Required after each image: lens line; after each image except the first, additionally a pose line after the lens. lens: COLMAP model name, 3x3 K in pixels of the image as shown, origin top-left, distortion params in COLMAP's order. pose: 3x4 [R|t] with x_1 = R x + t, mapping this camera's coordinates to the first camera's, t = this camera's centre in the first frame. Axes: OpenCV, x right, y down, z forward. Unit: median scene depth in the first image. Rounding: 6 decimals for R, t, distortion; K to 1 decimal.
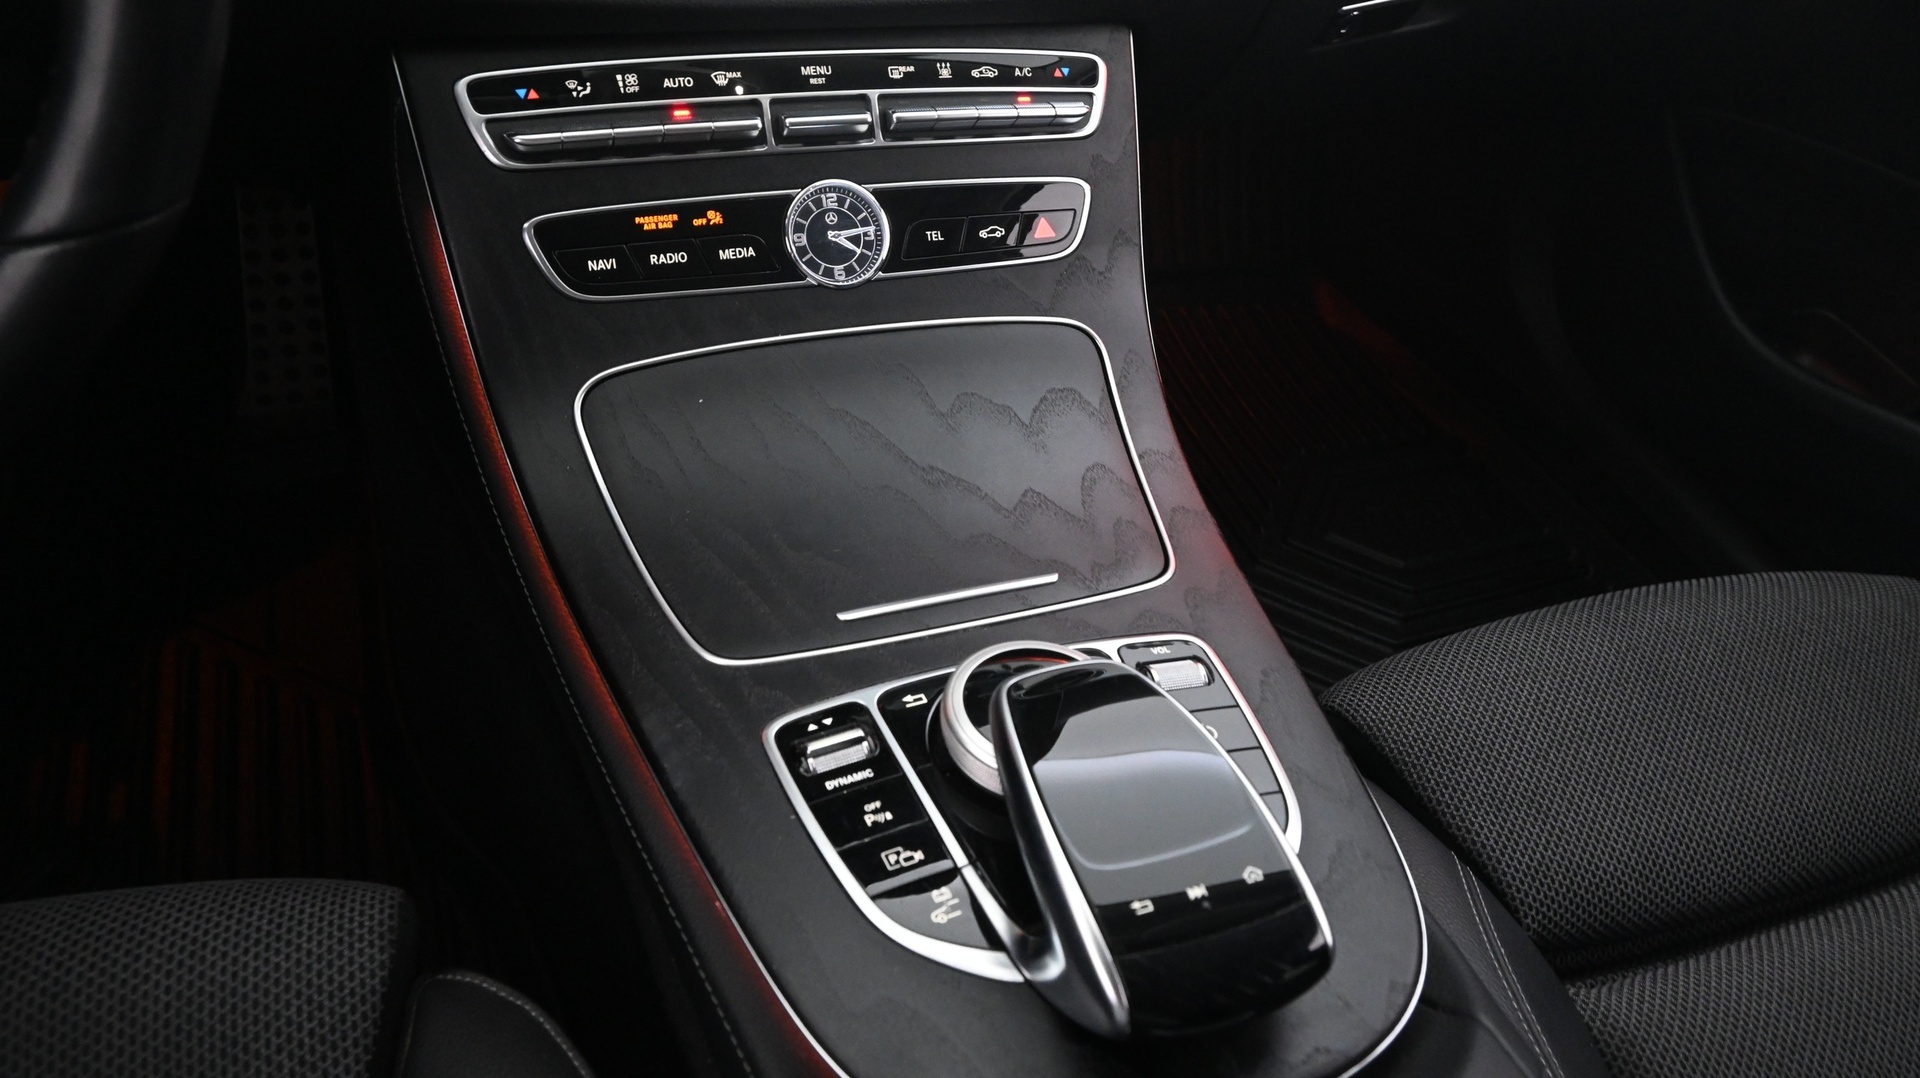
lens RADIAL K [[1374.5, 0, 960.0], [0, 1374.5, 539.0], [0, 0, 1]] dist [0.046133, 0.001144]
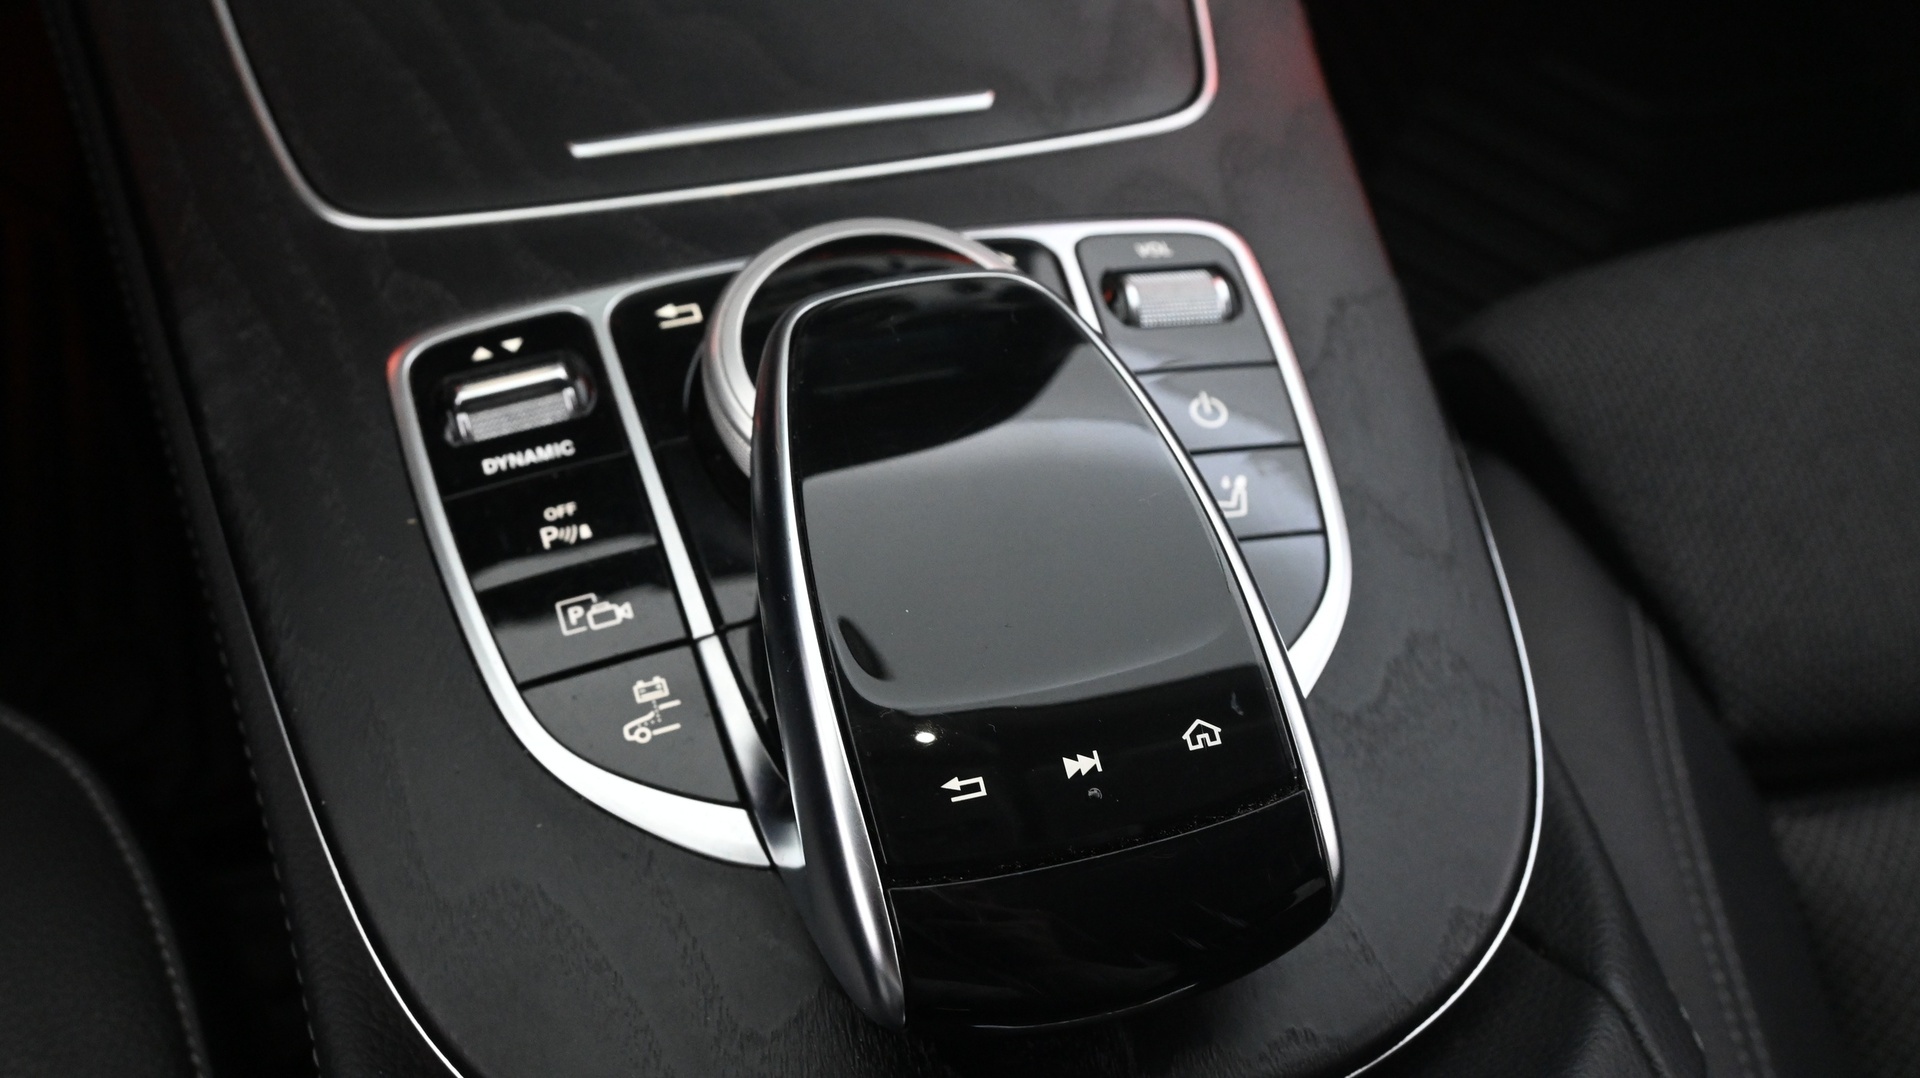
lens RADIAL K [[1663.7, 0, 960.0], [0, 1663.7, 539.0], [0, 0, 1]] dist [-0.004162, -0.002336]
pose [[0.995325, 0.077599, -0.057503, 0.137970], [-0.057610, 0.954865, 0.291399, 0.002815], [0.077520, -0.286724, 0.954872, 0.390289]]
